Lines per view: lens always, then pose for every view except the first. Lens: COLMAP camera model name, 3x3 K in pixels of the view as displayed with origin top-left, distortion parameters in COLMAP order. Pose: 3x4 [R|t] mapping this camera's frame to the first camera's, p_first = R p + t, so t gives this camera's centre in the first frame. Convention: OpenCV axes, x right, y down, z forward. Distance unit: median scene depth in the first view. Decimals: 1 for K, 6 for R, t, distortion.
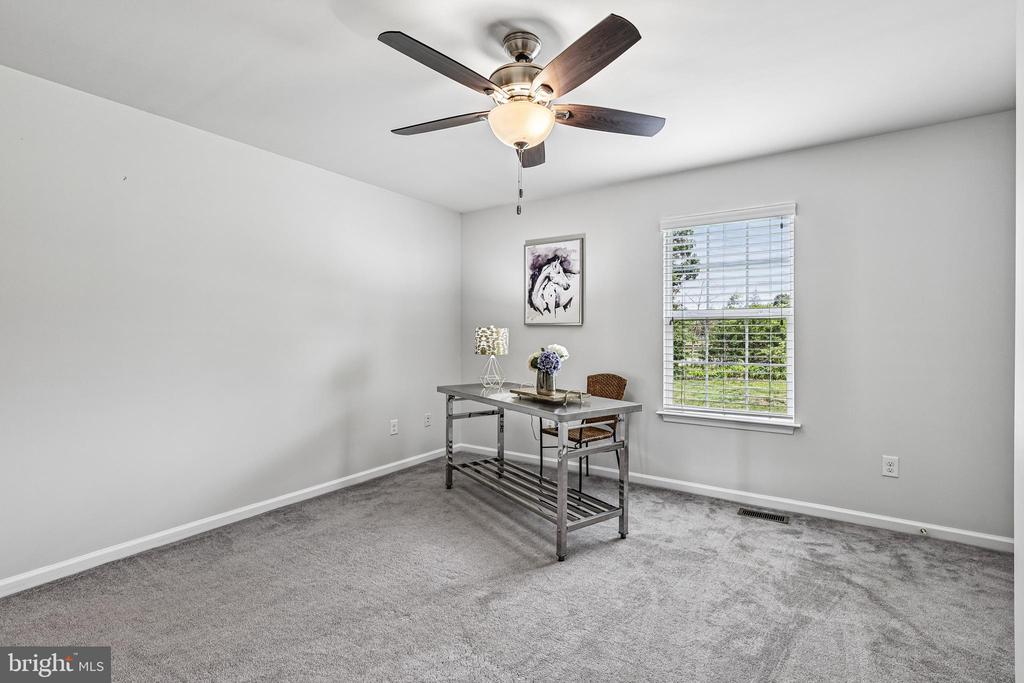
lens RADIAL K [[443.6, 0, 511.5], [0, 443.6, 331.2], [0, 0, 1]] dist [0.001450, -0.000103]
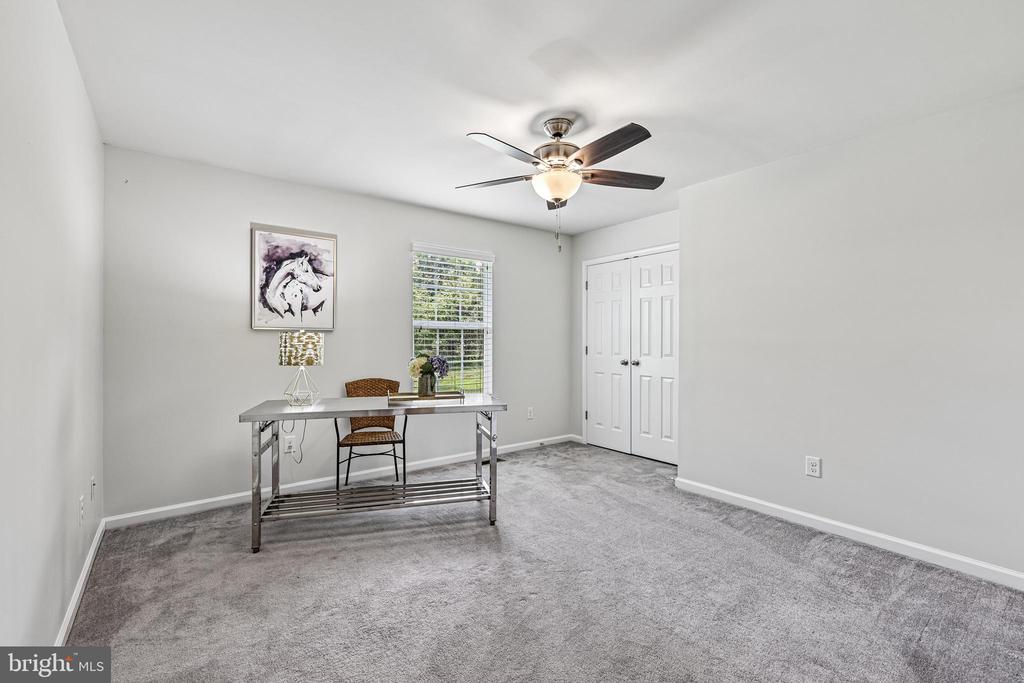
lens RADIAL K [[443.6, 0, 517.9], [0, 443.6, 338.7], [0, 0, 1]] dist [0.001450, -0.000103]
pose [[0.341967, -0.000468, 0.939712, -0.584144], [-0.004457, 0.999988, 0.002119, -0.000317], [-0.939702, -0.004913, 0.341960, 0.296372]]
